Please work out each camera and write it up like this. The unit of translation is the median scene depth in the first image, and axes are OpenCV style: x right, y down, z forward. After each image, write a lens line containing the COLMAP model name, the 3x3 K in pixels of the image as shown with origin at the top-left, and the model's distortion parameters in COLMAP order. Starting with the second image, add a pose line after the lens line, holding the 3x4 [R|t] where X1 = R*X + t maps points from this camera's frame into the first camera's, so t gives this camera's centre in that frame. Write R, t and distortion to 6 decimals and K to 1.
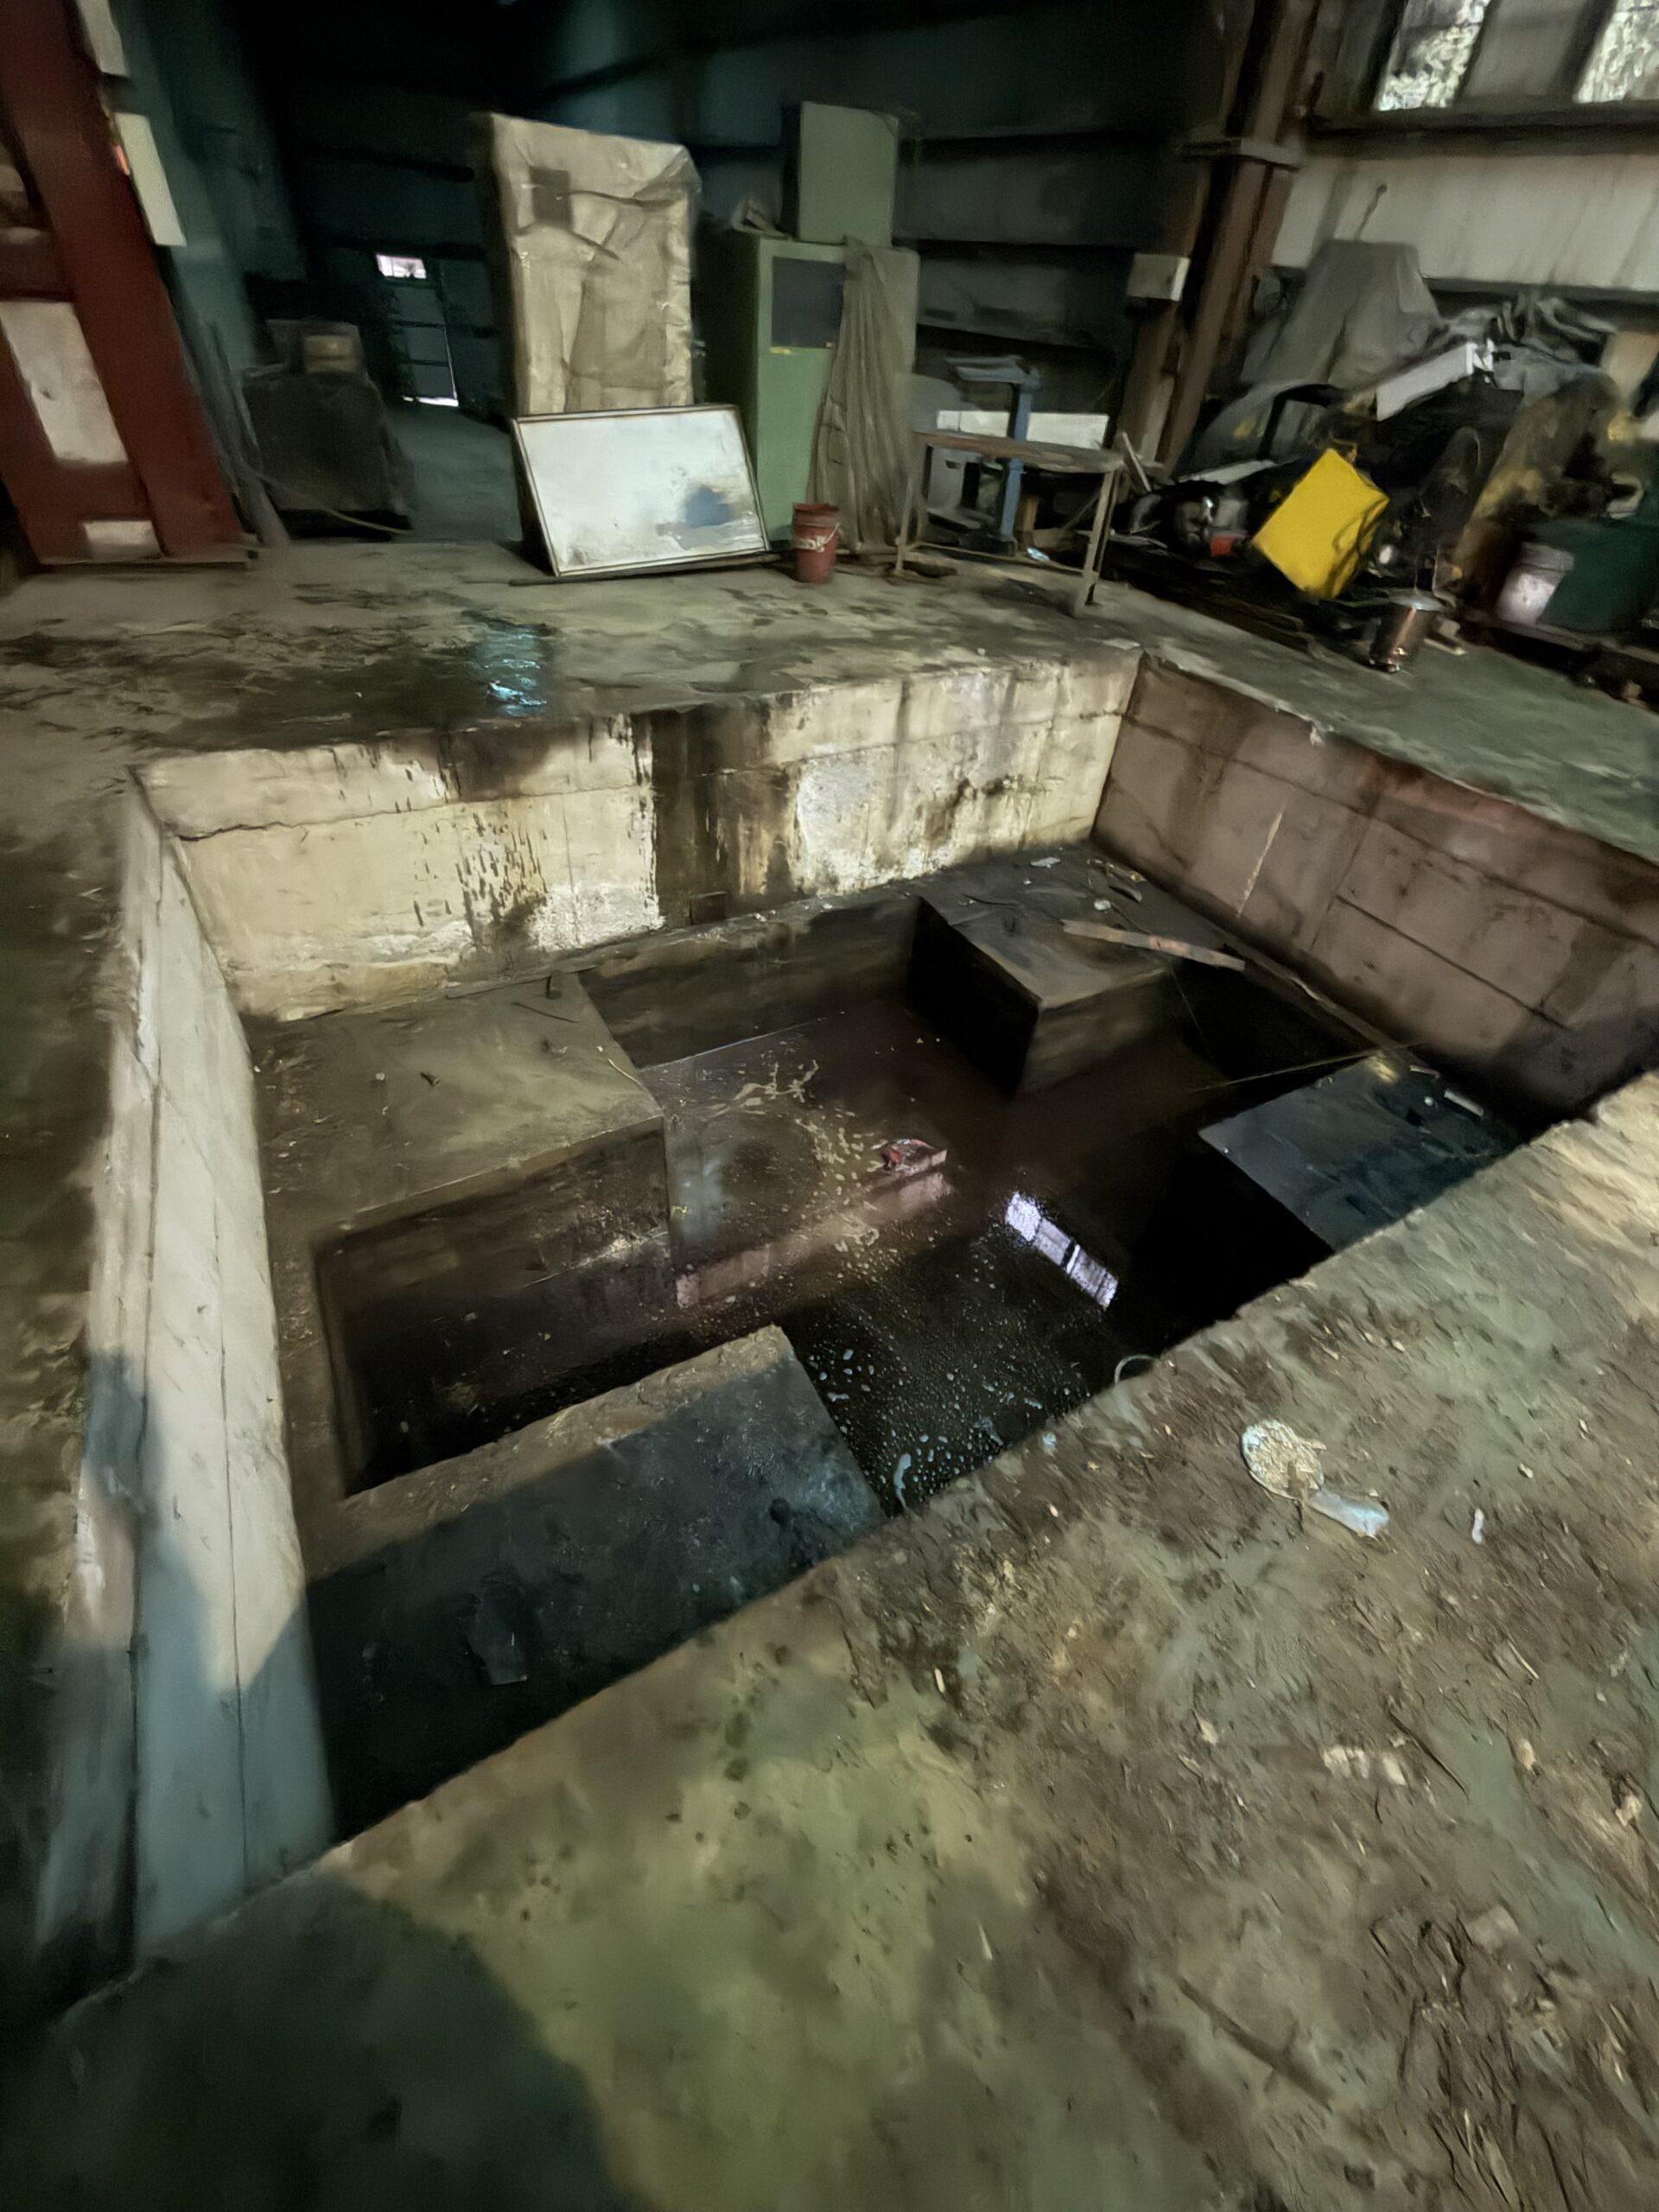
lens RADIAL K [[877.5, 0, 838.0], [0, 877.5, 1112.5], [0, 0, 1]] dist [0.003228, -0.001243]
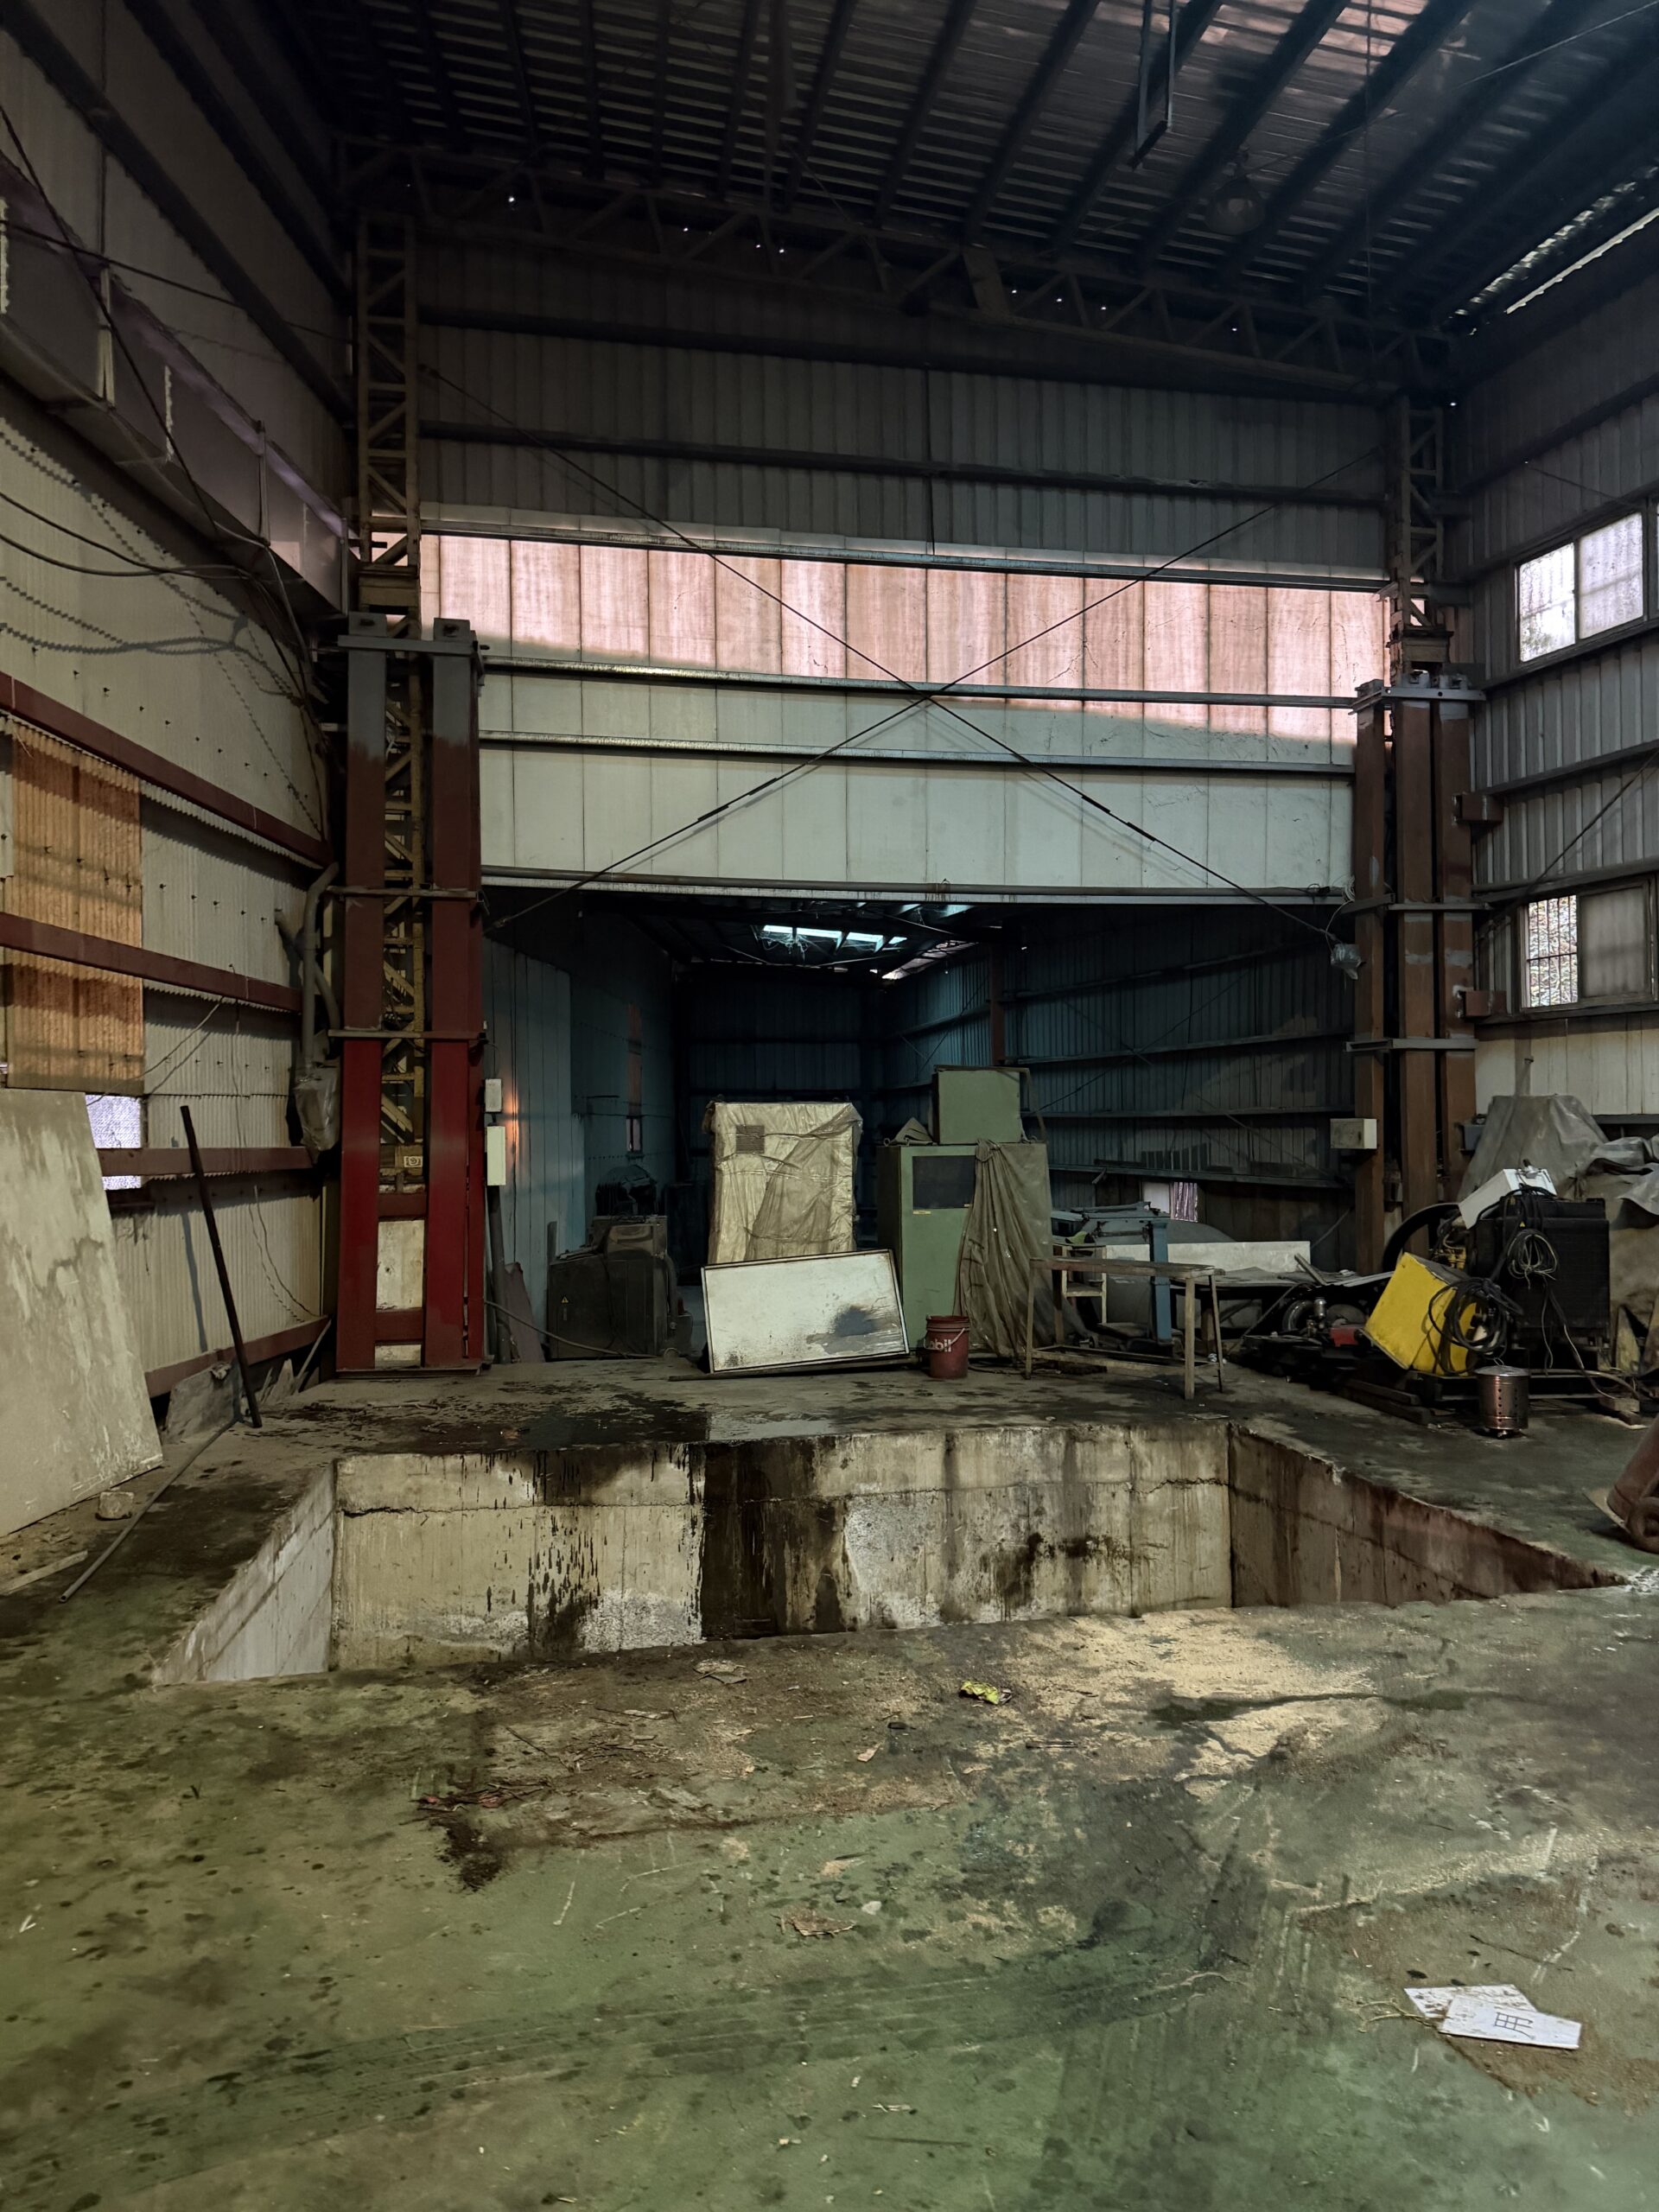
lens RADIAL K [[1606.7, 0, 838.1], [0, 1606.7, 1114.5], [0, 0, 1]] dist [0.037463, -0.038537]
pose [[0.936573, -0.080294, -0.341151, 0.610786], [-0.181703, 0.721118, -0.668561, 0.543859], [0.299691, 0.688144, 0.660790, -0.596736]]
